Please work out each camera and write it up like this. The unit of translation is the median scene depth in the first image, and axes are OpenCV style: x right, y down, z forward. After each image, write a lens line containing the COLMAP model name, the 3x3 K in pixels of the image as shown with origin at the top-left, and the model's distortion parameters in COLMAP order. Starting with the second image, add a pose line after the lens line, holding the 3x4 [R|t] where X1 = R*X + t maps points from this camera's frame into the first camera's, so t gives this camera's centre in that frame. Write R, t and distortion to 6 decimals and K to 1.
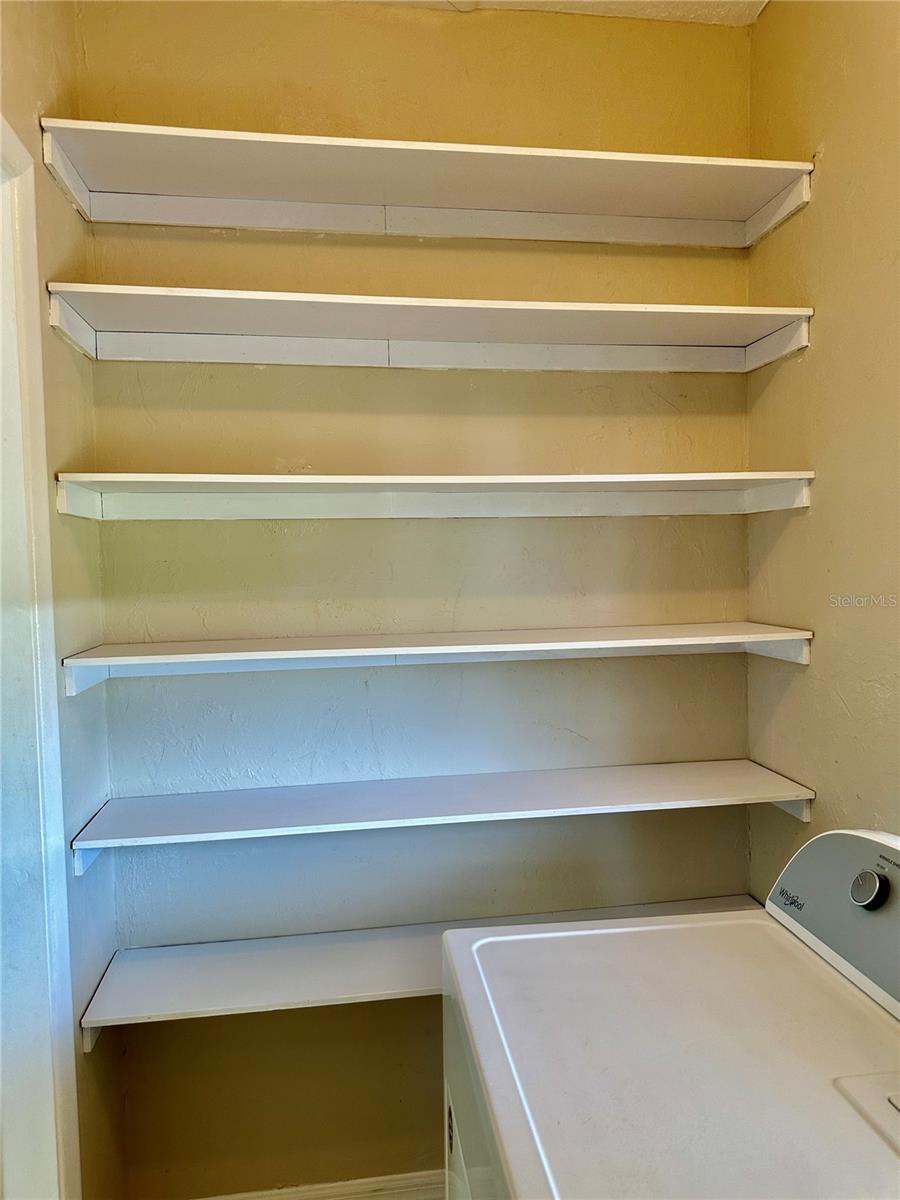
lens RADIAL K [[857.0, 0, 448.0], [0, 857.0, 604.8], [0, 0, 1]] dist [0.061178, -0.055077]
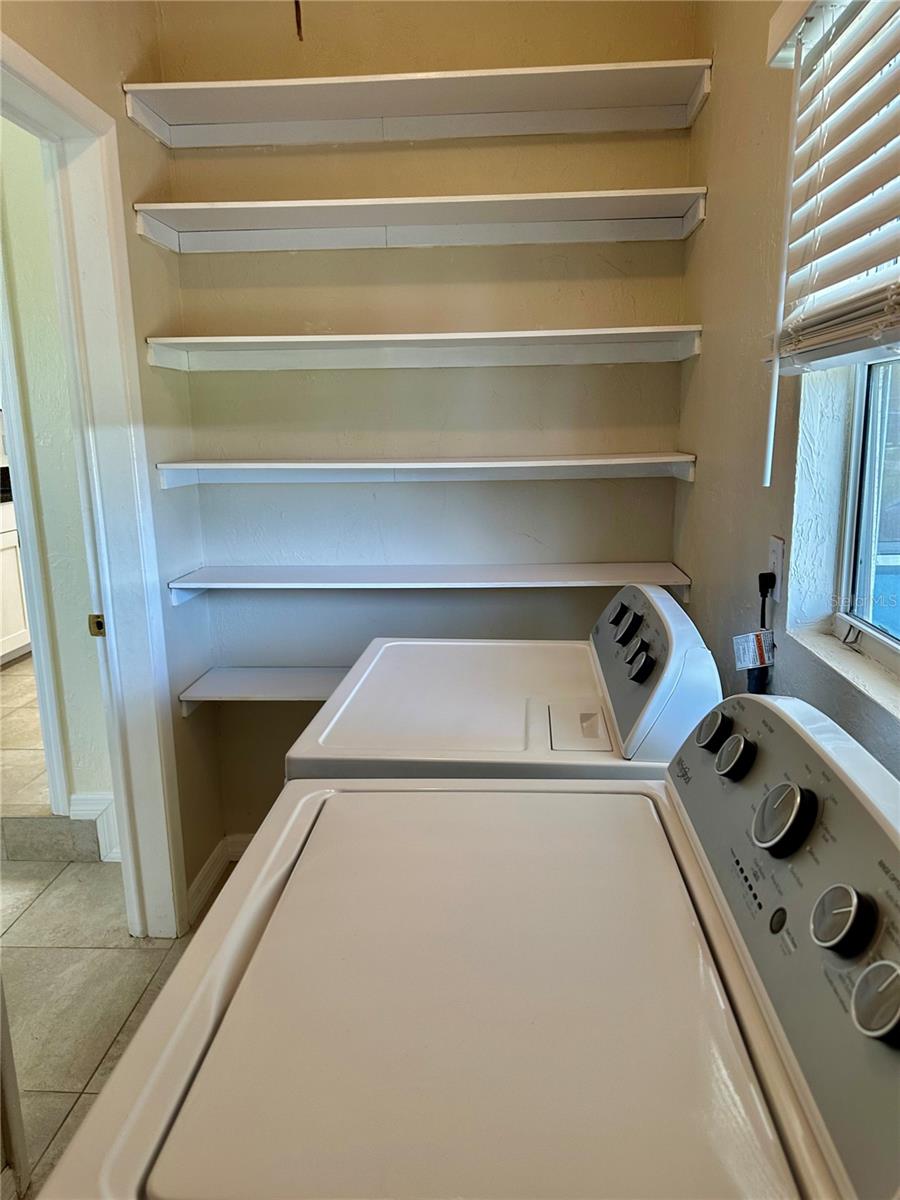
lens RADIAL K [[857.0, 0, 459.2], [0, 857.0, 594.1], [0, 0, 1]] dist [0.061178, -0.055077]
pose [[0.975829, 0.044569, -0.213944, 0.353614], [-0.012207, 0.988571, 0.150263, 0.045929], [0.218196, -0.144019, 0.965220, -0.331940]]
